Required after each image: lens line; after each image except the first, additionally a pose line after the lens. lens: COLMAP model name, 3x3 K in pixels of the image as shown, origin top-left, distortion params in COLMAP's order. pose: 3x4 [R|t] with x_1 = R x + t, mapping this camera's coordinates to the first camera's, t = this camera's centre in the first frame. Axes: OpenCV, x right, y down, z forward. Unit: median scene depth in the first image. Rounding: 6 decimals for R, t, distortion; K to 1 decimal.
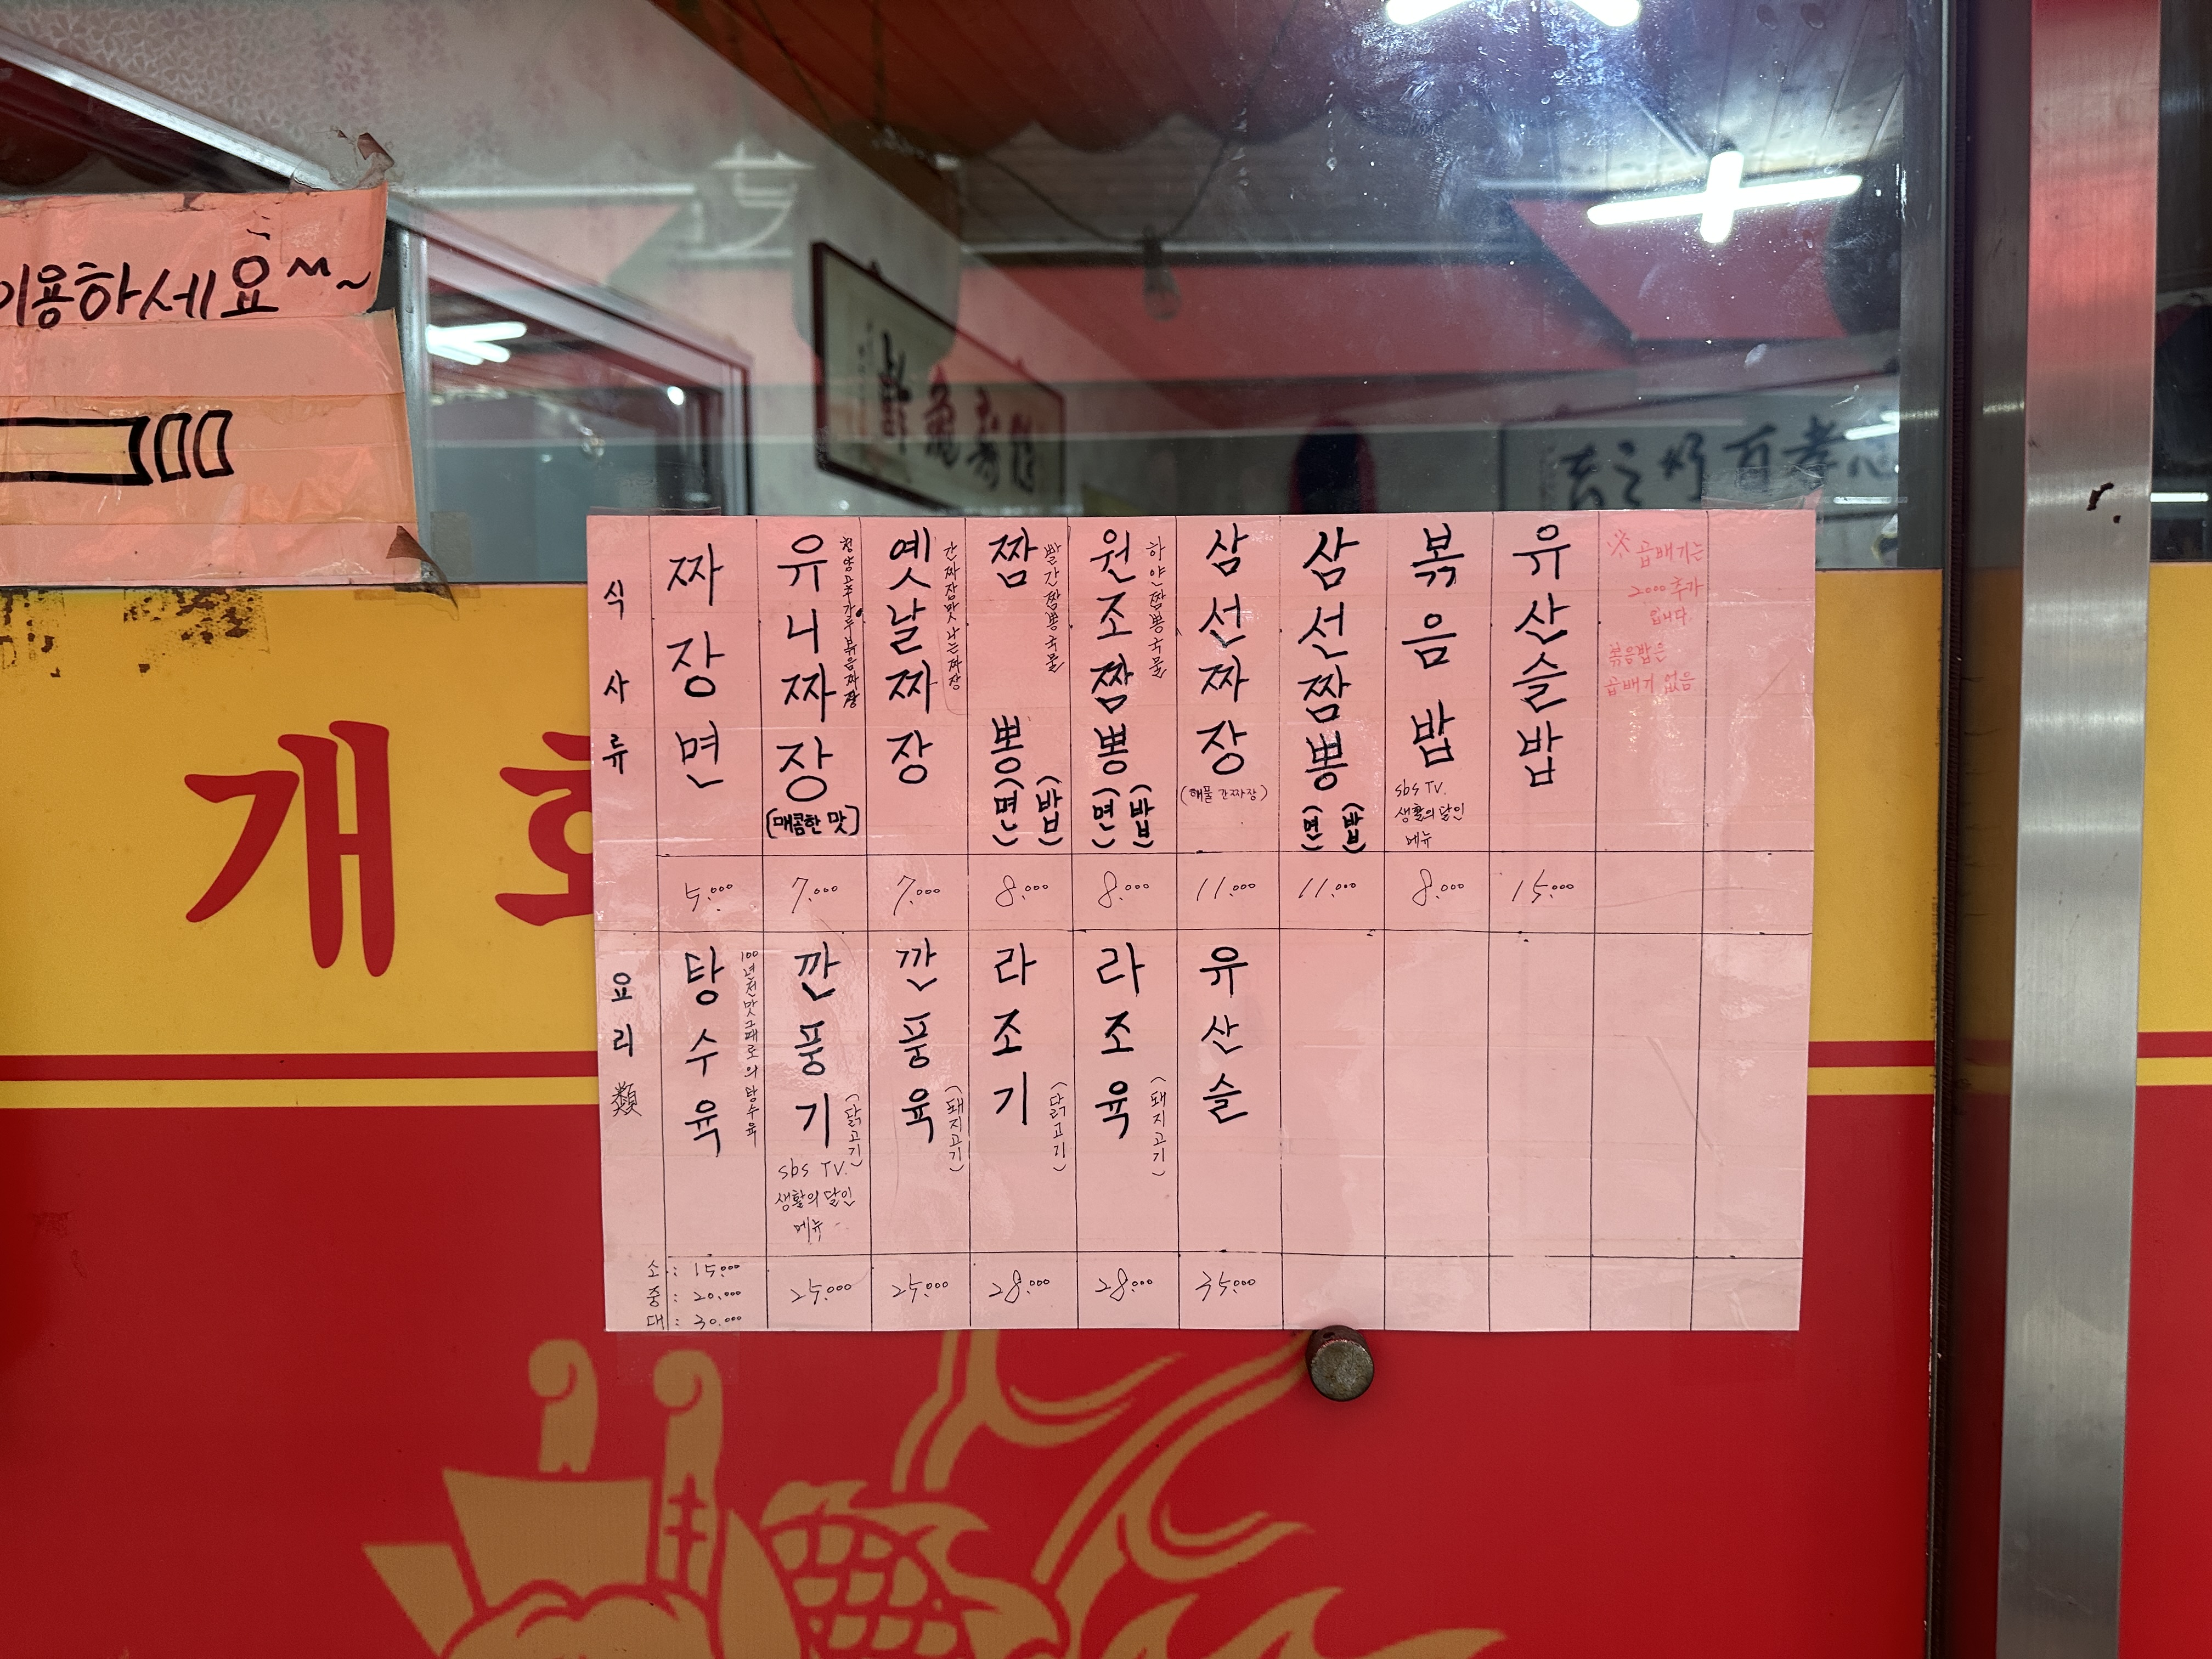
lens RADIAL K [[1578.1, 0, 1104.9], [0, 1578.1, 835.7], [0, 0, 1]] dist [0.077879, -0.004431]
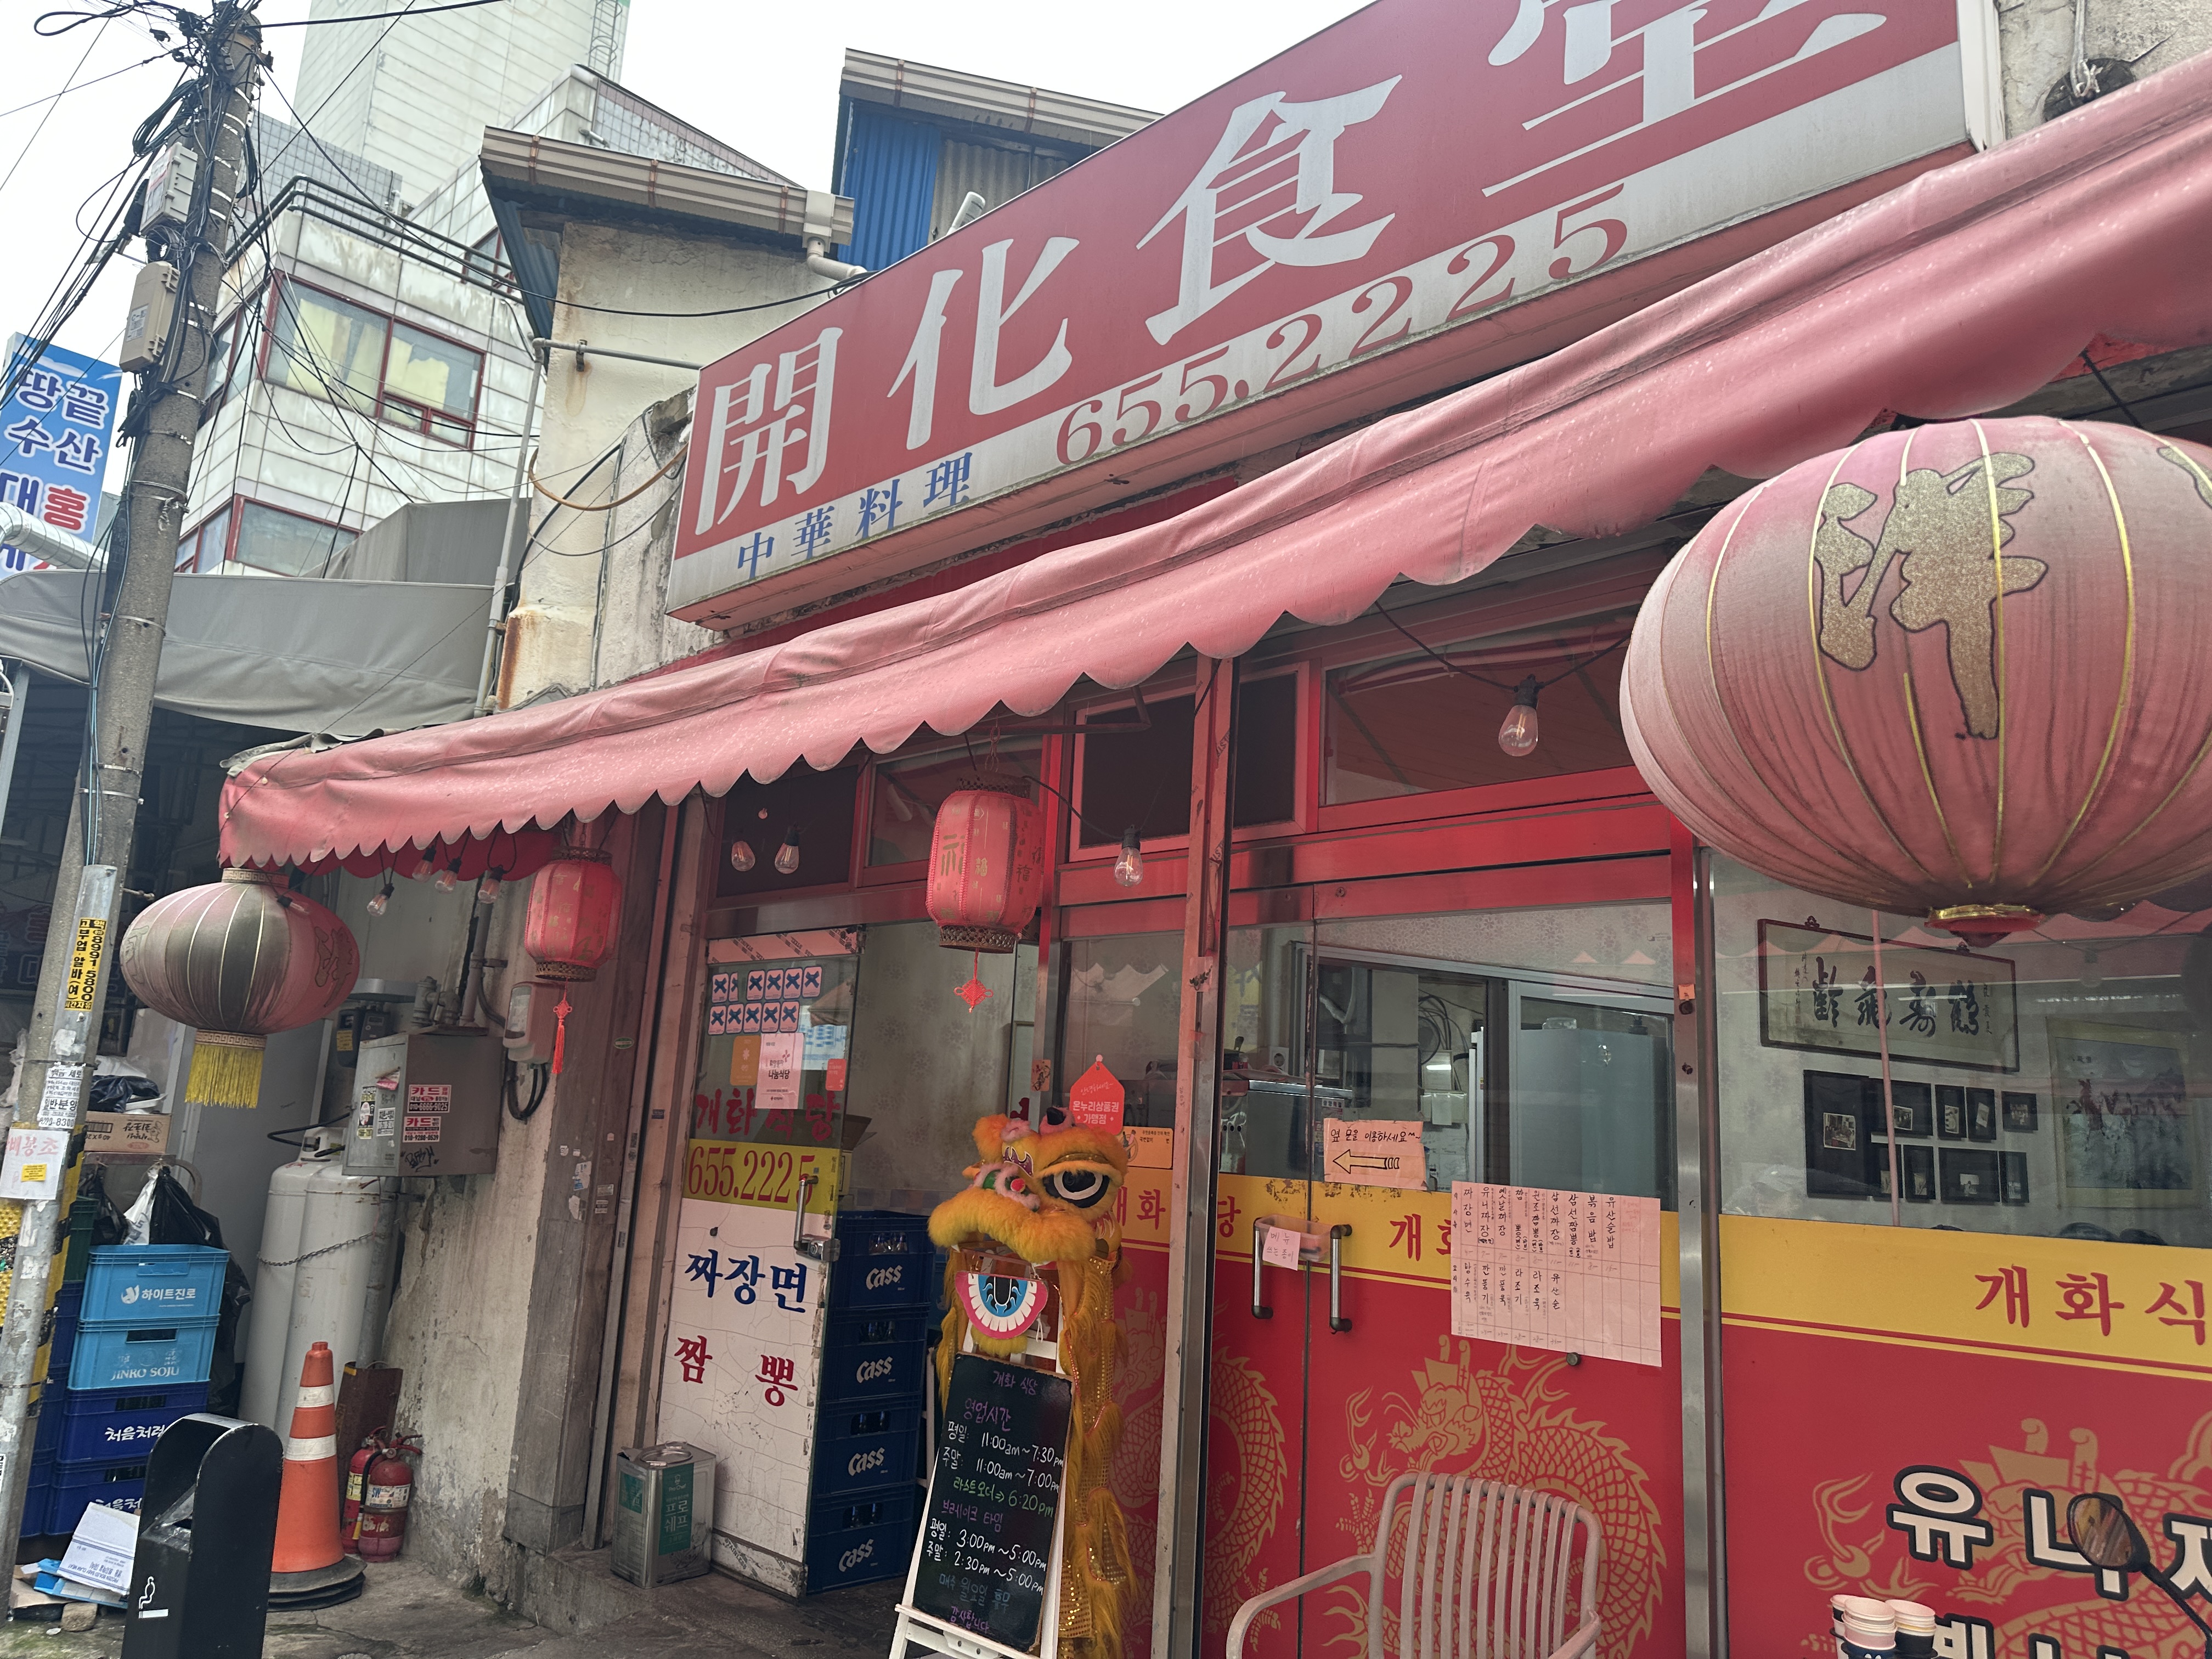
lens RADIAL K [[1578.1, 0, 1109.0], [0, 1578.1, 835.9], [0, 0, 1]] dist [0.077879, -0.004431]
pose [[0.736497, -0.074195, -0.672360, 2.644156], [-0.097877, 0.971818, -0.214454, -0.059586], [0.669323, 0.223753, 0.708479, -4.058544]]
